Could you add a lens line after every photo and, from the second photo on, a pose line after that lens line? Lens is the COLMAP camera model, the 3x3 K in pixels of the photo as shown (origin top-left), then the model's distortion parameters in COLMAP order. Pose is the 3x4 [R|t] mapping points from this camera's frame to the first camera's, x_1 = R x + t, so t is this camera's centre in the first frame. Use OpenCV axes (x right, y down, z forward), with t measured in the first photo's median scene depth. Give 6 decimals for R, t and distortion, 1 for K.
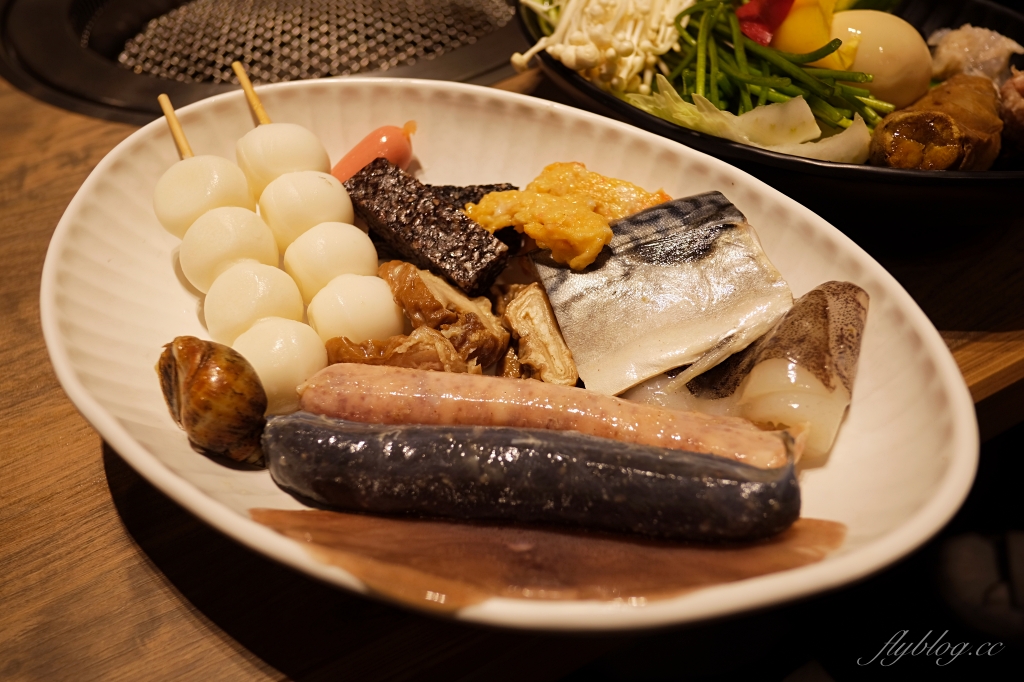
lens RADIAL K [[813.1, 0, 513.9], [0, 813.1, 332.7], [0, 0, 1]] dist [-0.018271, 0.011504]
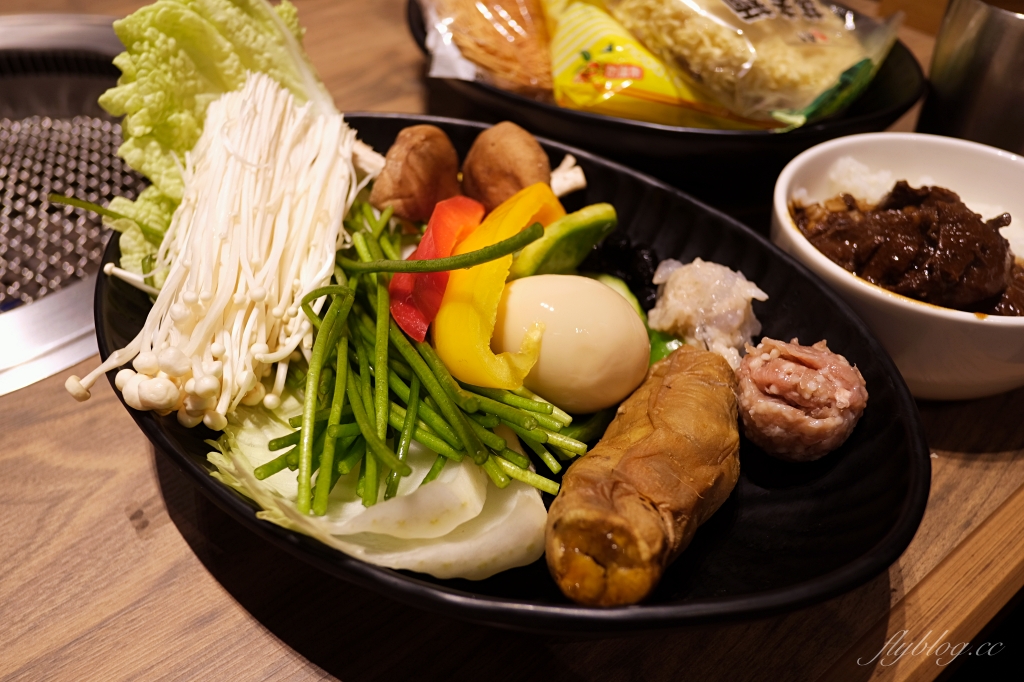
lens RADIAL K [[813.1, 0, 507.3], [0, 813.1, 339.9], [0, 0, 1]] dist [-0.018271, 0.011504]
pose [[0.984417, -0.109246, 0.137800, 0.320173], [0.113501, 0.993263, -0.023387, -0.368873], [-0.134317, 0.038663, 0.990184, 0.307253]]
